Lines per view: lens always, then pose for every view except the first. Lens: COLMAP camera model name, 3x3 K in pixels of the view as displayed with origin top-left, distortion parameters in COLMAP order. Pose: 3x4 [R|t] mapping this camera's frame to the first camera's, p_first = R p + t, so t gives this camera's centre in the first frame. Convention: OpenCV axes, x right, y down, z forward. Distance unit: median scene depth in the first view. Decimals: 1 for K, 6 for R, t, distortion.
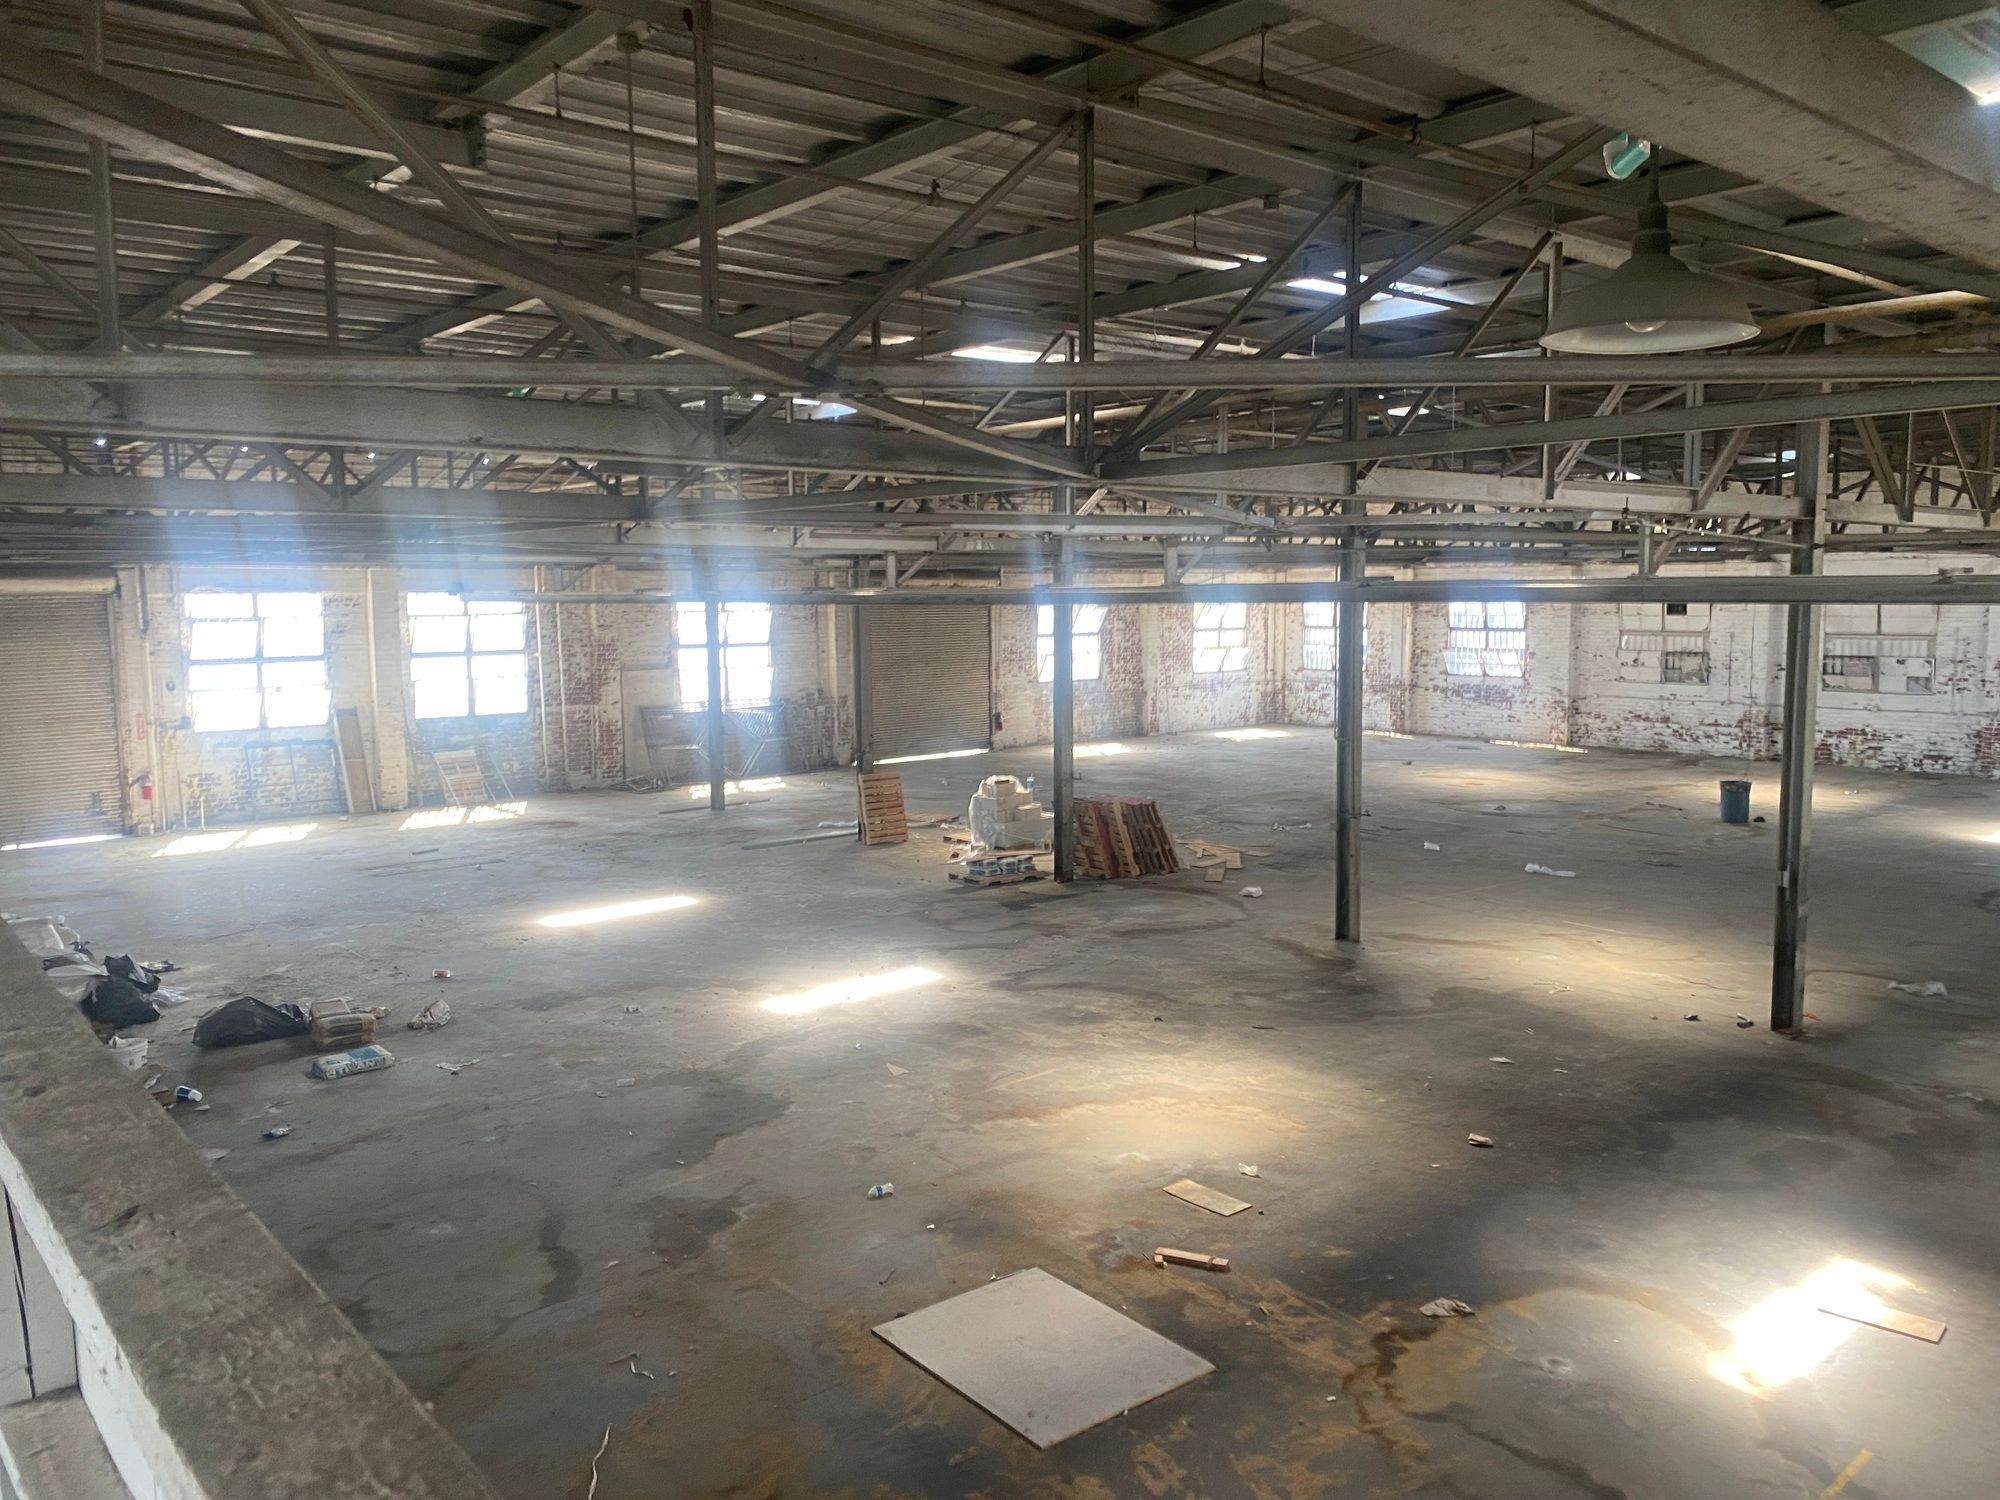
lens RADIAL K [[1513.5, 0, 1014.0], [0, 1513.5, 741.2], [0, 0, 1]] dist [0.027224, -0.023152]
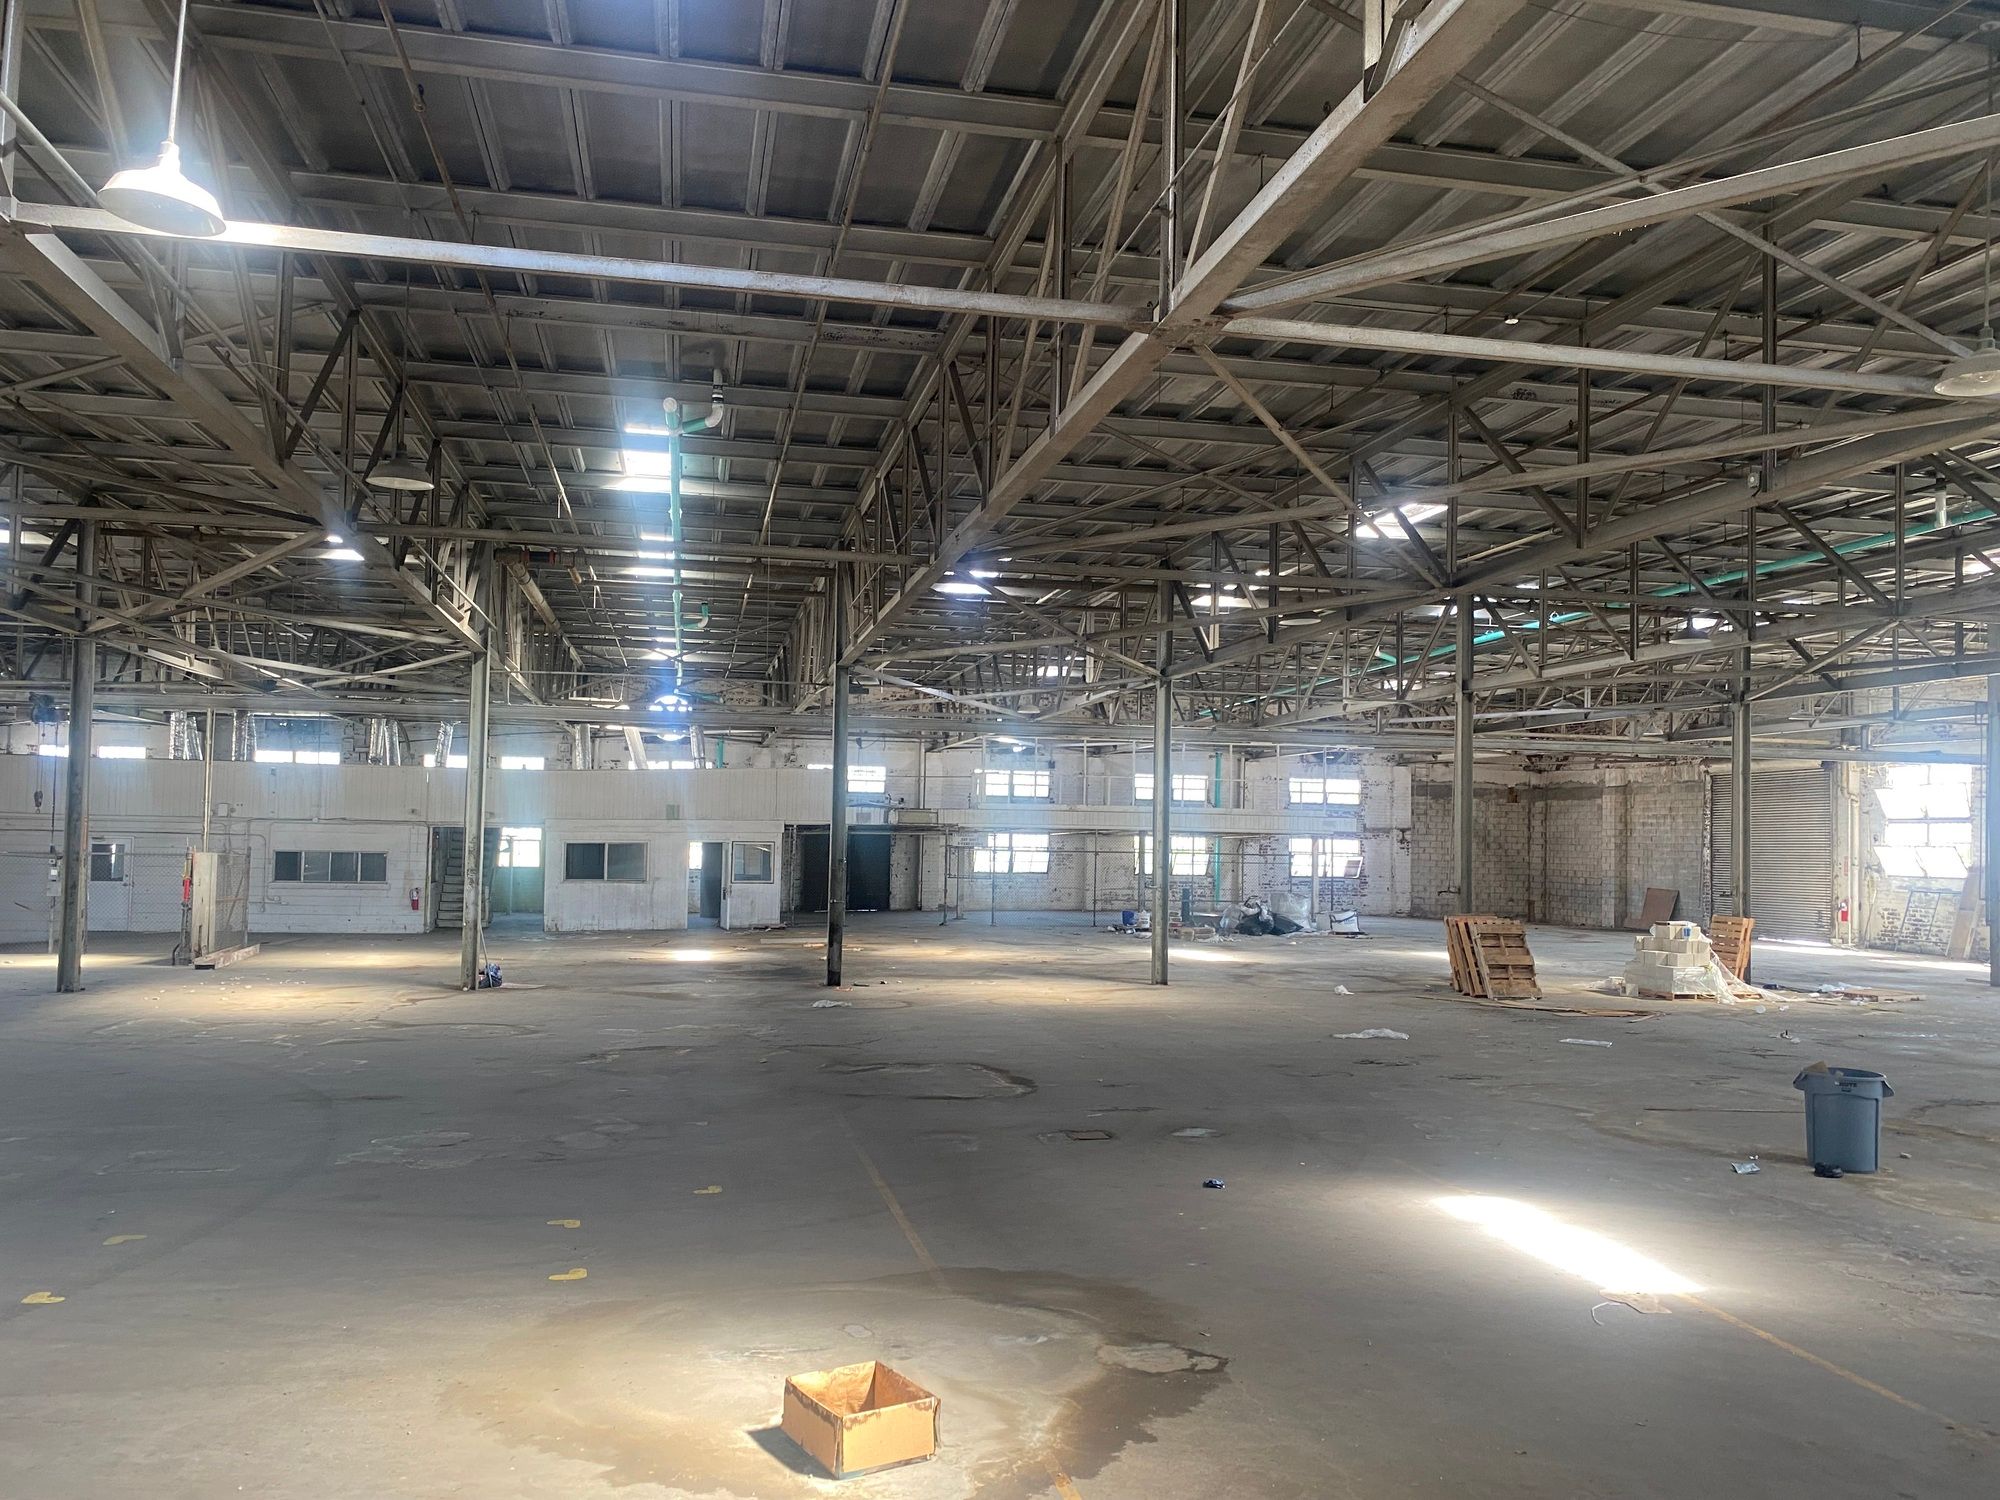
lens RADIAL K [[1513.5, 0, 996.9], [0, 1513.5, 765.2], [0, 0, 1]] dist [0.027224, -0.023152]
pose [[-0.493687, -0.040984, -0.868673, 2.392434], [-0.098280, 0.995119, 0.008906, -0.091310], [0.864068, 0.089770, -0.495305, 2.473860]]
